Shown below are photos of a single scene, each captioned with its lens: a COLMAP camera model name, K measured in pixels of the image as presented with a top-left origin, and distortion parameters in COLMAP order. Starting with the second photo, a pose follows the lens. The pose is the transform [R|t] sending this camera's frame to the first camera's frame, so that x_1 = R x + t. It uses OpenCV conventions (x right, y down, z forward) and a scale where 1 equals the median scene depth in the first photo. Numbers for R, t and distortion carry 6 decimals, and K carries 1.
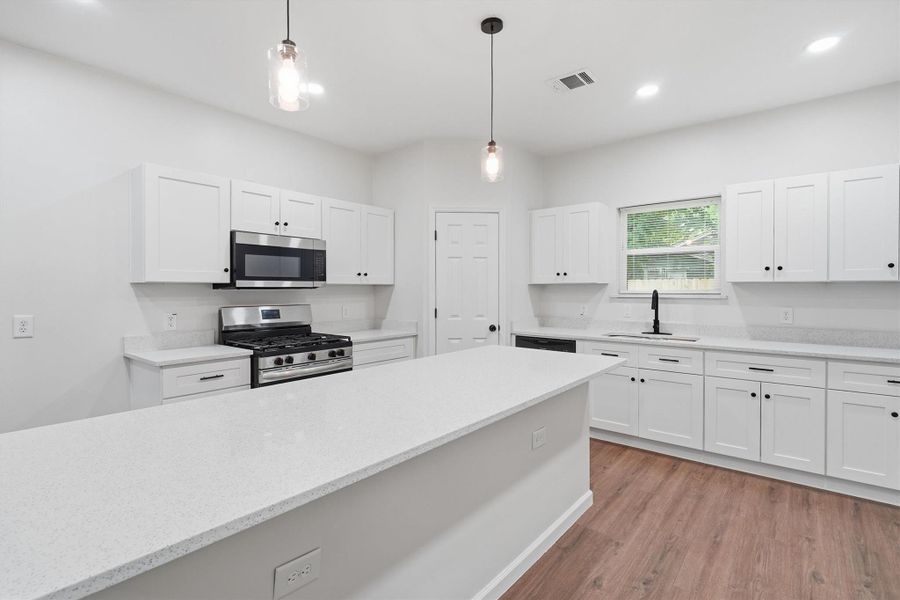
lens RADIAL K [[437.4, 0, 448.9], [0, 437.4, 298.5], [0, 0, 1]] dist [0.001708, 0.000175]
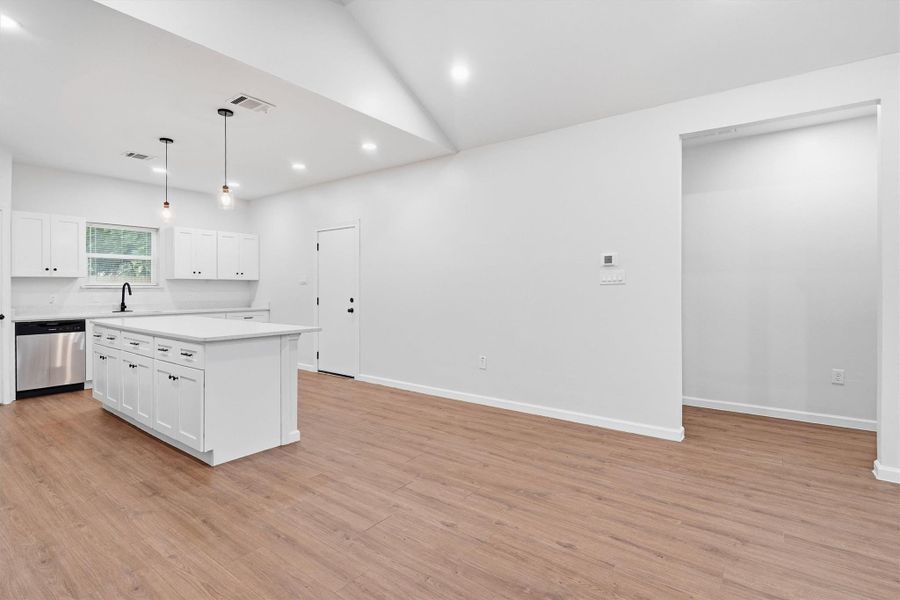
lens RADIAL K [[437.4, 0, 450.1], [0, 437.4, 294.0], [0, 0, 1]] dist [0.001708, 0.000175]
pose [[-0.049069, -0.014302, 0.998693, -1.107505], [0.023250, 0.999610, 0.015457, 0.022064], [-0.998525, 0.023978, -0.048717, -0.062261]]
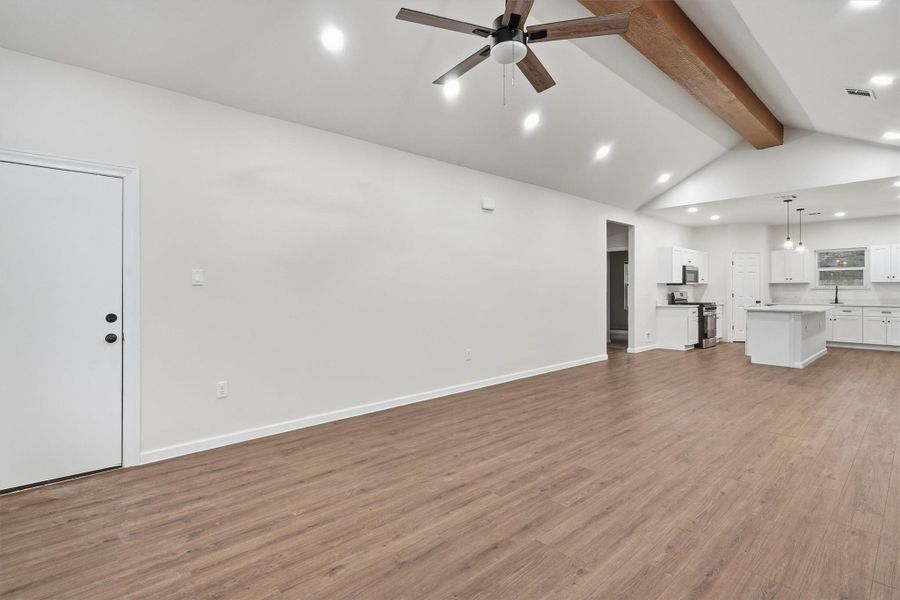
lens RADIAL K [[437.4, 0, 451.7], [0, 437.4, 294.9], [0, 0, 1]] dist [0.001708, 0.000175]
pose [[0.989768, 0.000557, -0.142683, -1.318607], [-0.001843, 0.999959, -0.008886, 0.058987], [0.142672, 0.009058, 0.989729, -1.748715]]
